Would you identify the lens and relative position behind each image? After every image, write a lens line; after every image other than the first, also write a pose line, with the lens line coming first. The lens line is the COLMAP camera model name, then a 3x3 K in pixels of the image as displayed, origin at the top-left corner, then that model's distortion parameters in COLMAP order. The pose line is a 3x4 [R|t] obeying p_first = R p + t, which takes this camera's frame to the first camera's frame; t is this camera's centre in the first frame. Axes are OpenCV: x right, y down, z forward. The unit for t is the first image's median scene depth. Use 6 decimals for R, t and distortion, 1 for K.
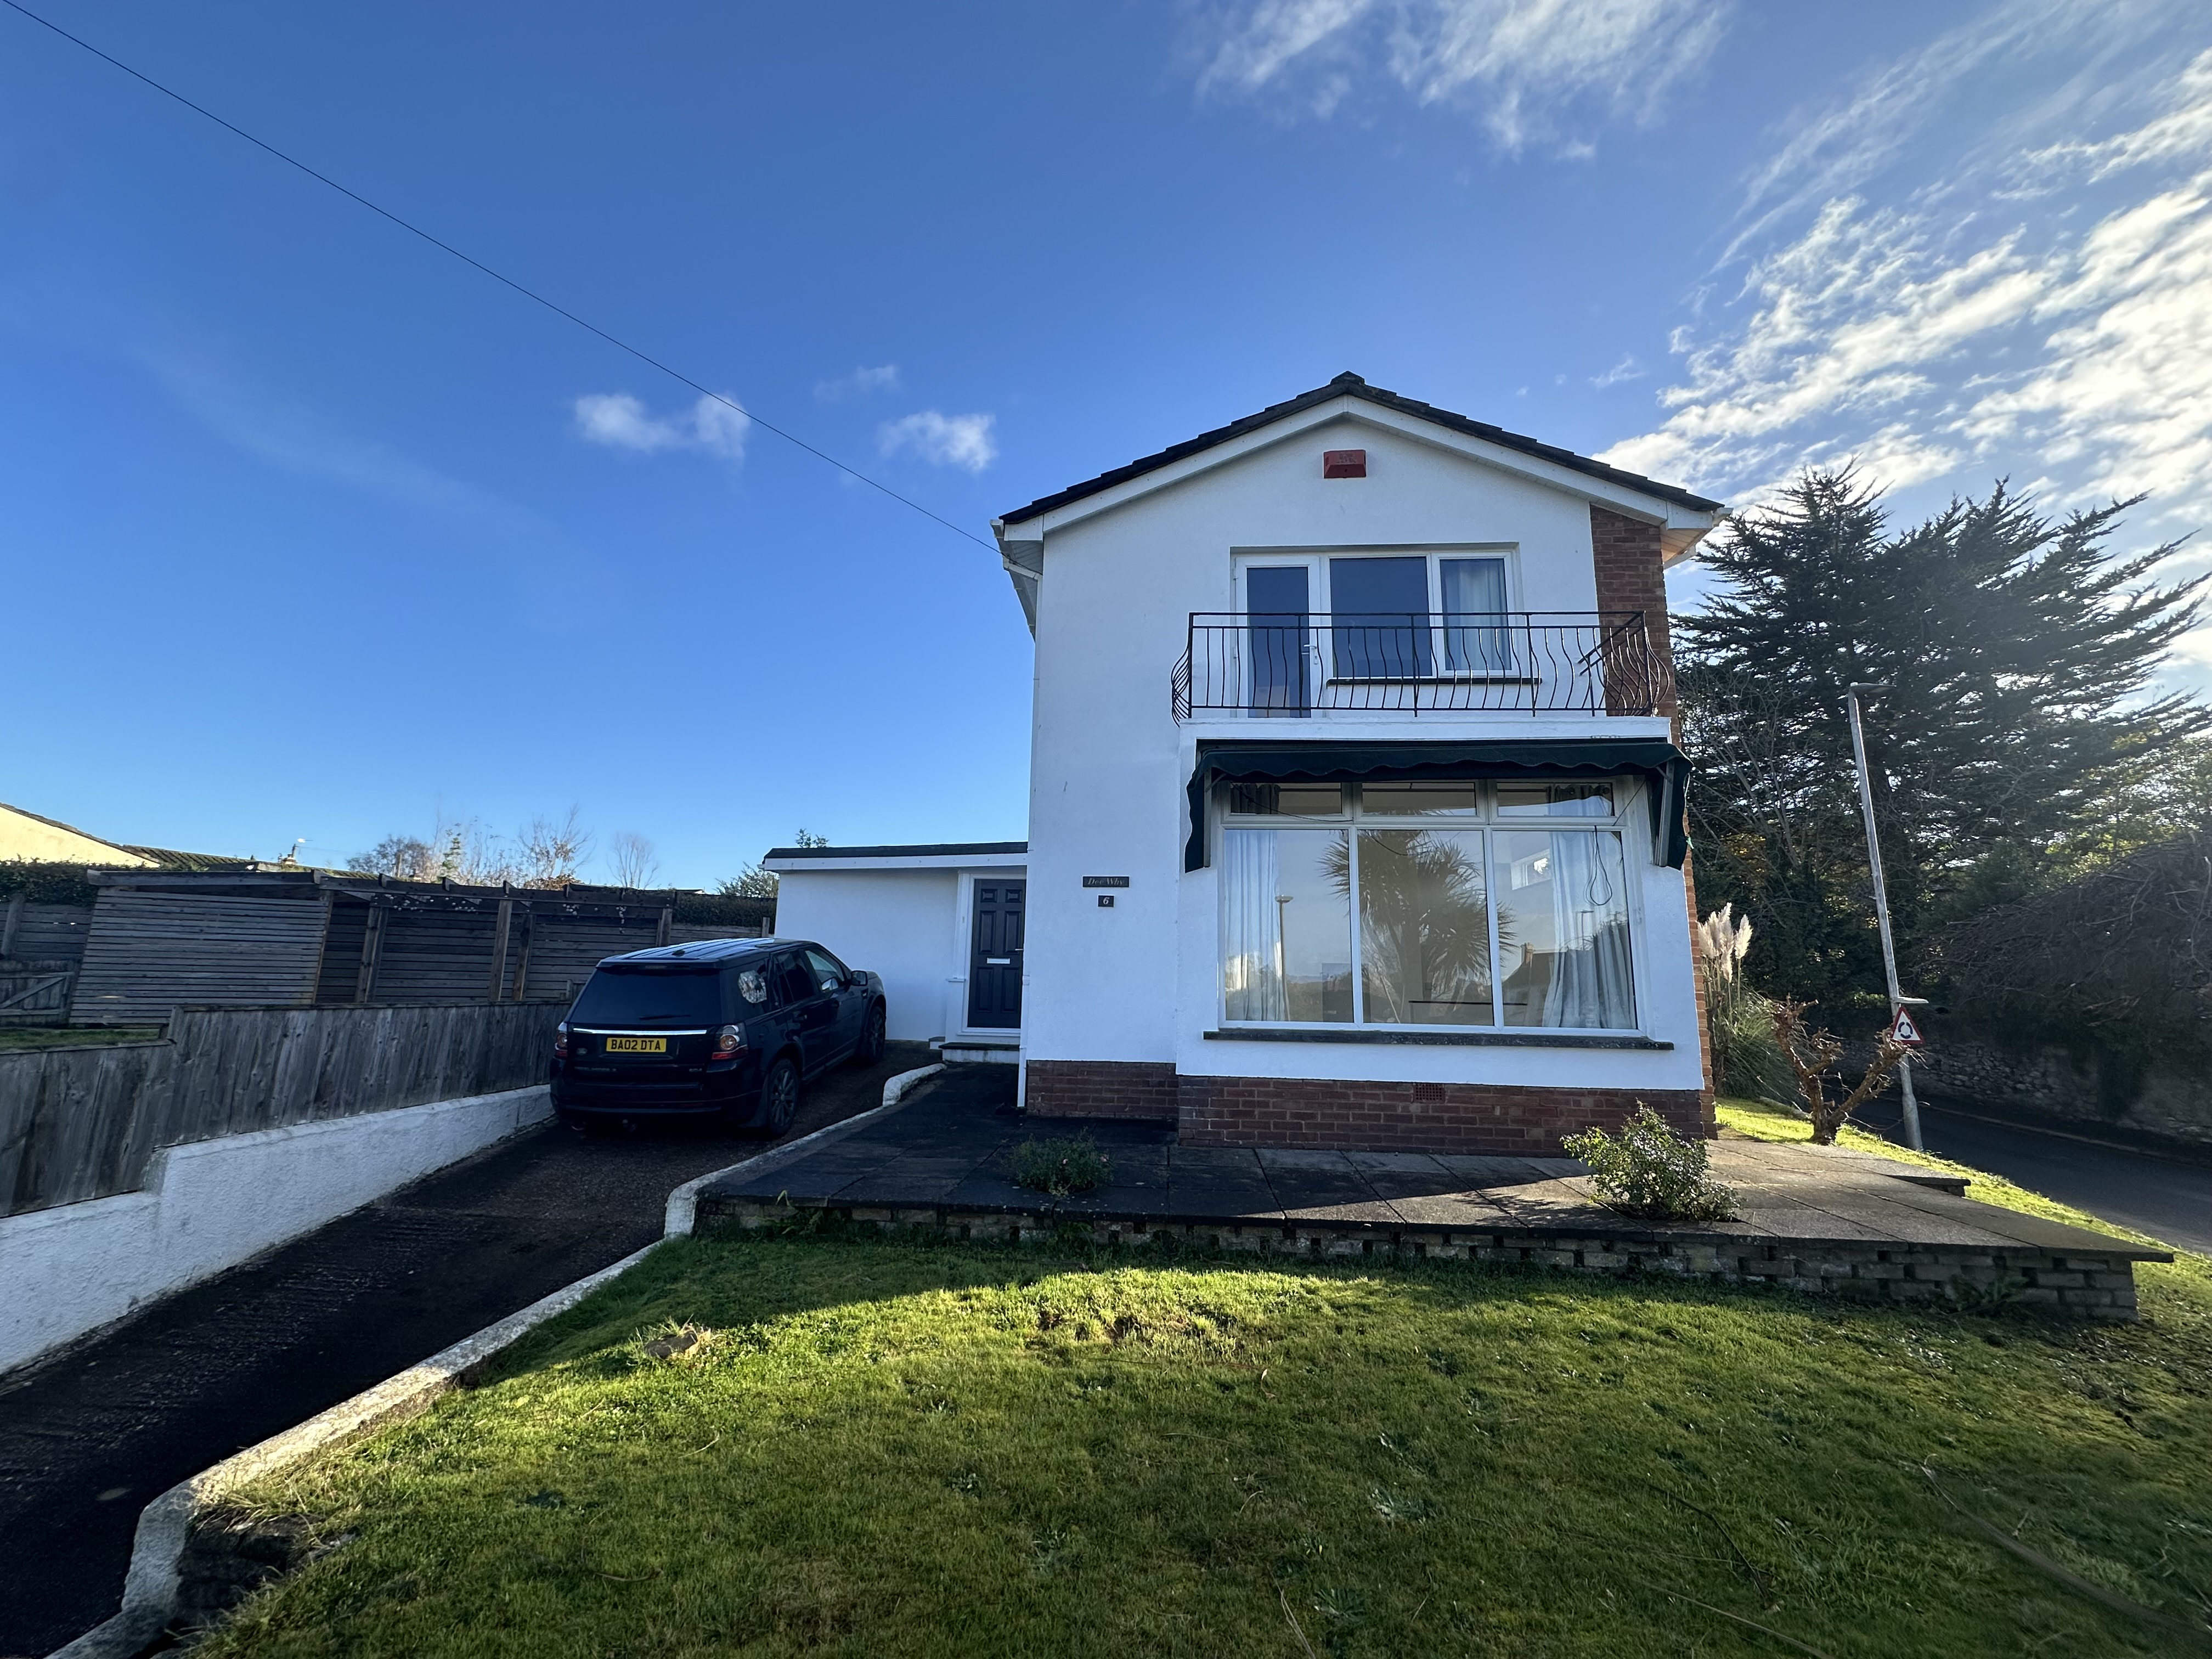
lens RADIAL K [[880.9, 0, 1106.0], [0, 880.9, 829.5], [0, 0, 1]] dist [-0.002672, 0.000547]
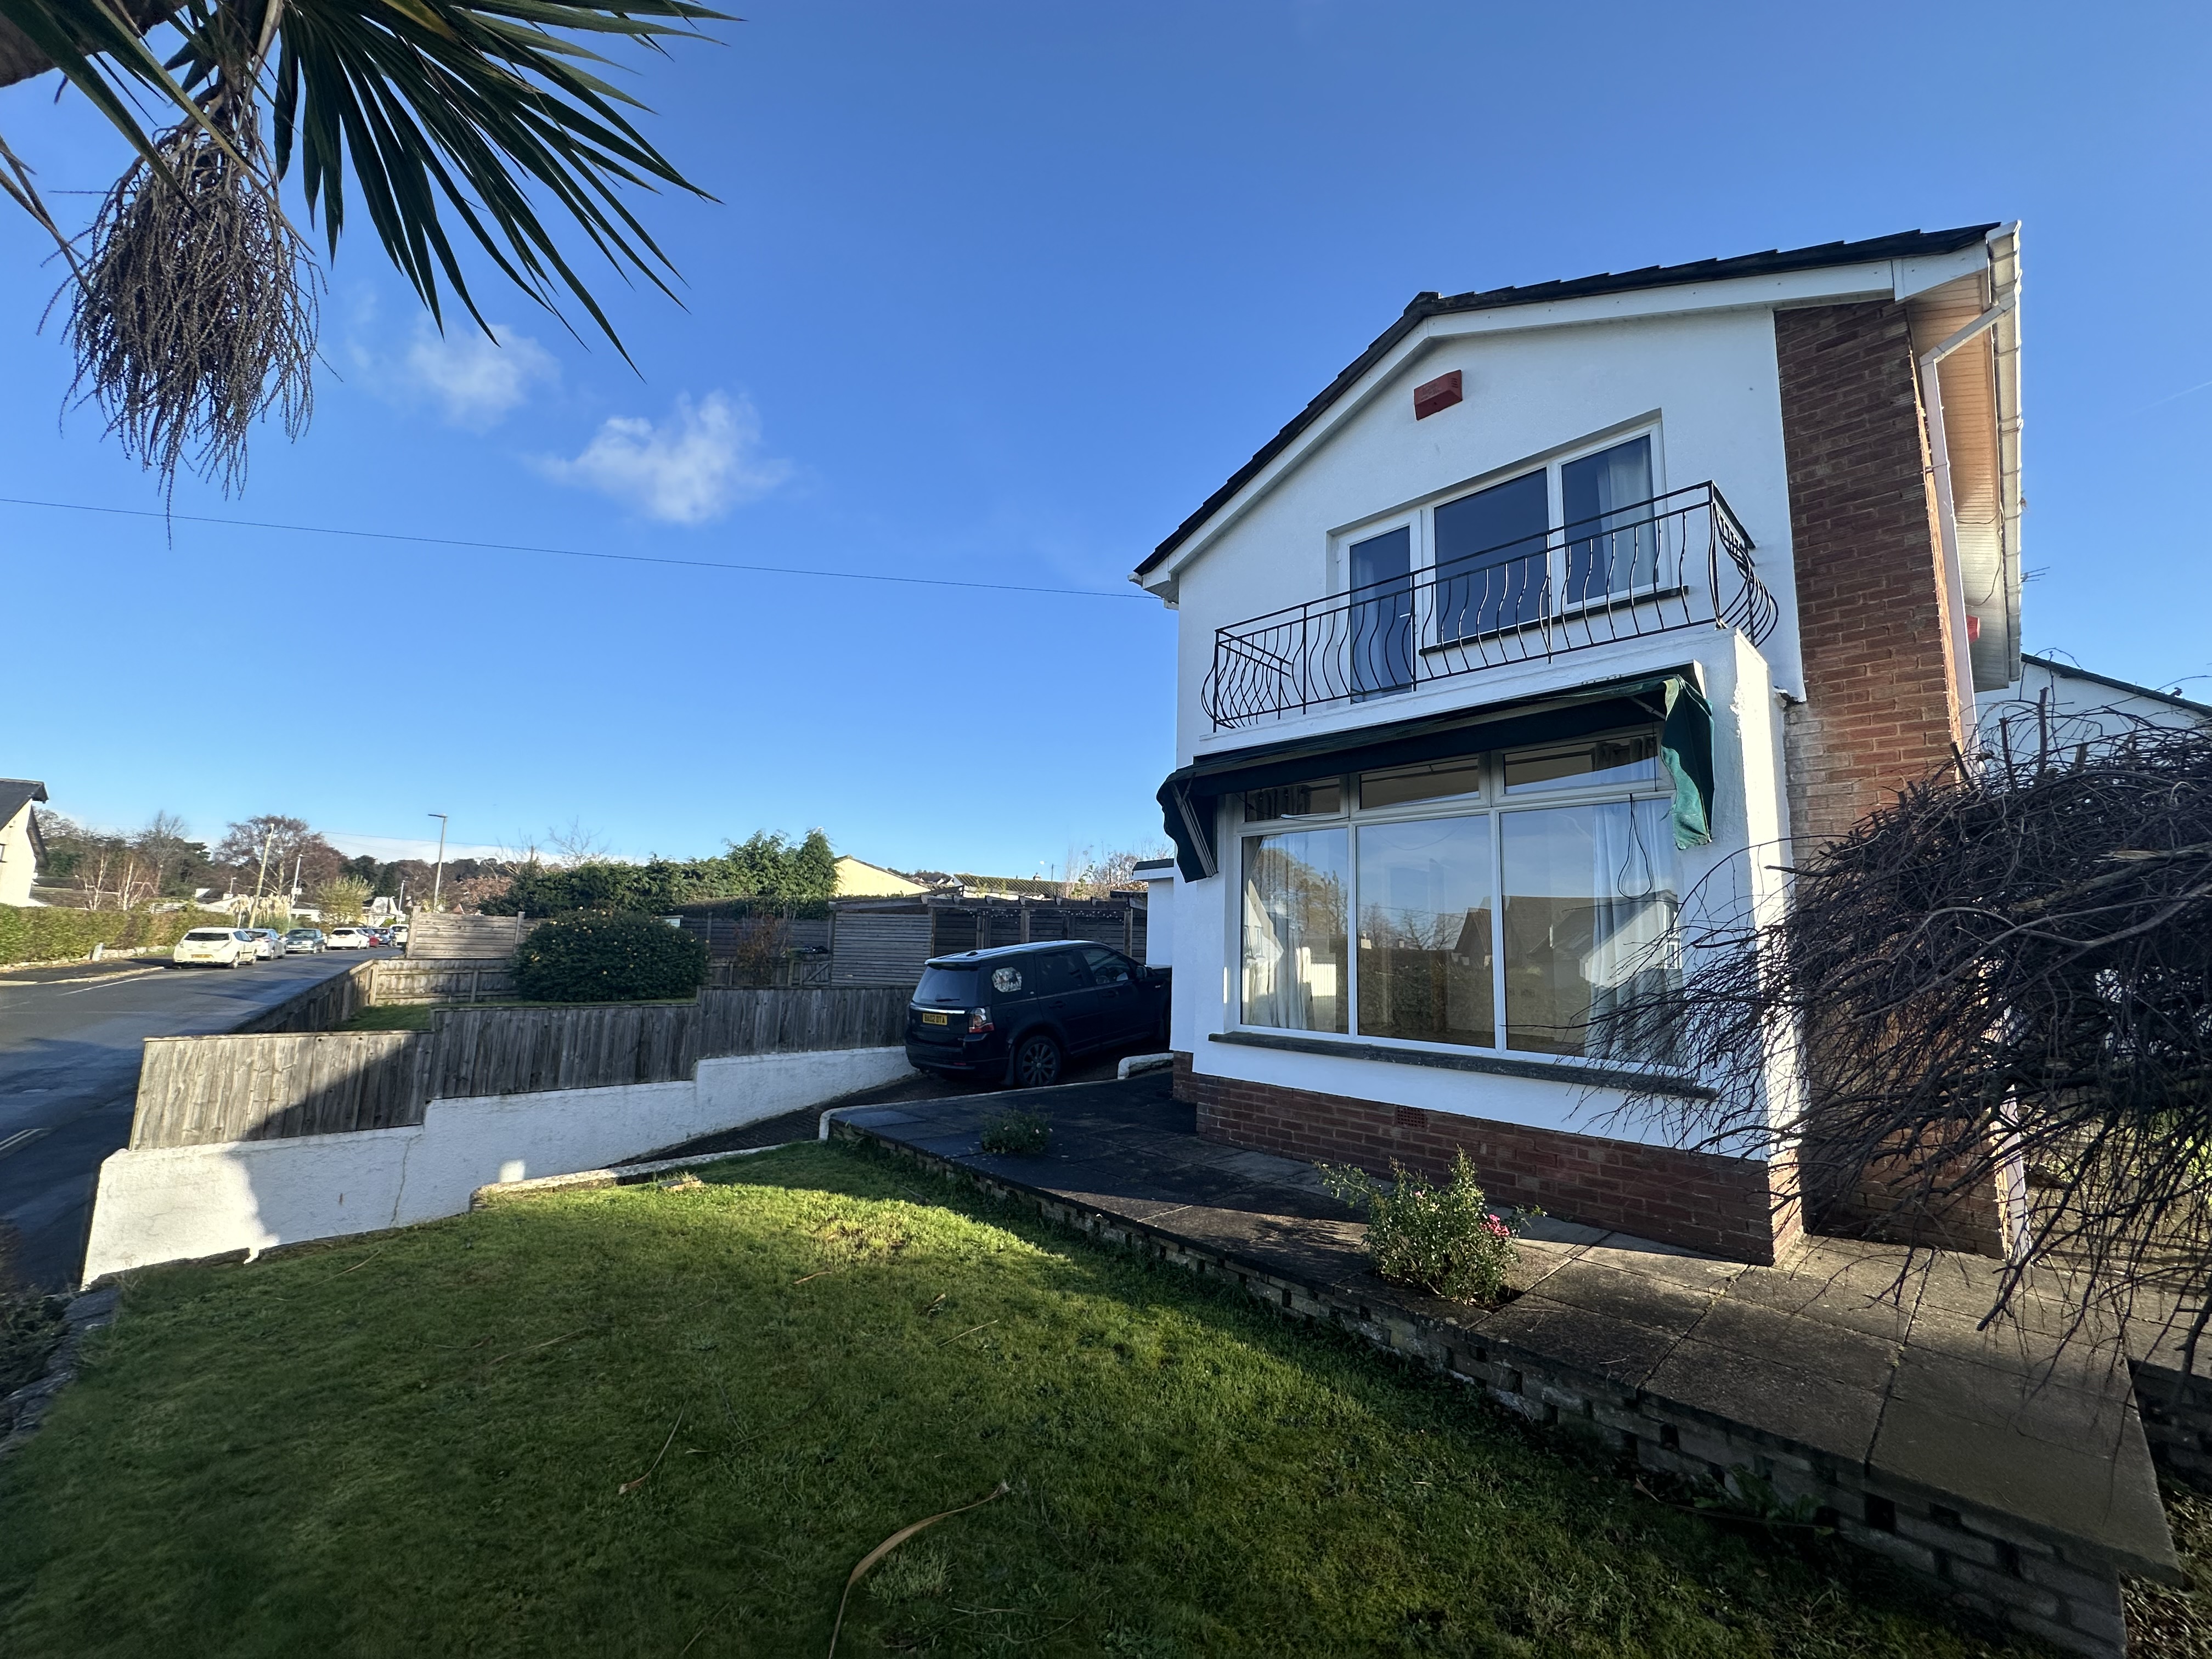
lens RADIAL K [[880.9, 0, 1106.0], [0, 880.9, 829.5], [0, 0, 1]] dist [-0.002672, 0.000547]
pose [[0.741032, -0.091771, -0.665168, 0.758629], [0.104147, 0.994337, -0.021159, -0.004457], [0.663343, -0.053595, 0.746394, 0.145766]]
